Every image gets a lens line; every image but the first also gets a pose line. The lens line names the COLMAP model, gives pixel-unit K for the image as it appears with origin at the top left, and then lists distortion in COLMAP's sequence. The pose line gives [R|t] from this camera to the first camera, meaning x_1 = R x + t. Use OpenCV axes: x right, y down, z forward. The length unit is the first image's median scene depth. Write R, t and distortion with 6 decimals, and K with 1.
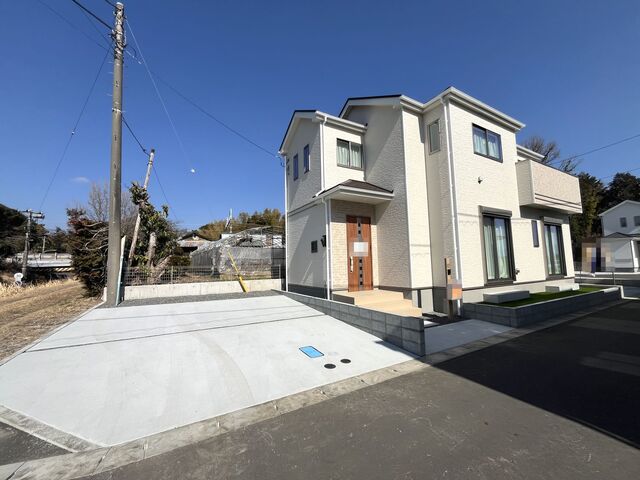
lens RADIAL K [[260.1, 0, 320.2], [0, 260.1, 242.4], [0, 0, 1]] dist [-0.002249, -0.000228]
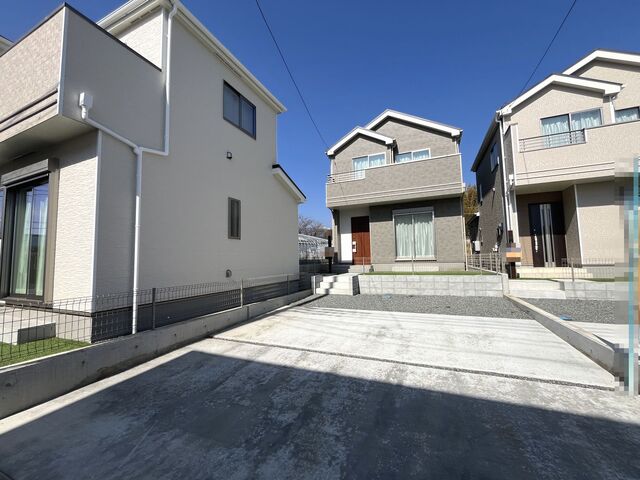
lens RADIAL K [[260.1, 0, 318.6], [0, 260.1, 239.1], [0, 0, 1]] dist [-0.002249, -0.000228]
pose [[0.804722, 0.049798, 0.591559, 0.404032], [-0.045713, 0.998715, -0.021887, 0.026031], [-0.591889, -0.009428, 0.805964, 0.209058]]
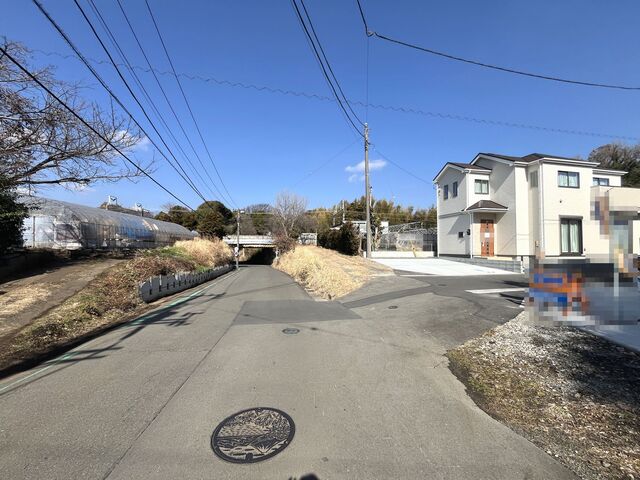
lens RADIAL K [[260.1, 0, 319.5], [0, 260.1, 239.0], [0, 0, 1]] dist [-0.002249, -0.000228]
pose [[0.957732, 0.014442, -0.287298, -0.514359], [0.001997, 0.998381, 0.056848, -0.069140], [0.287653, -0.055019, 0.956153, -1.295965]]
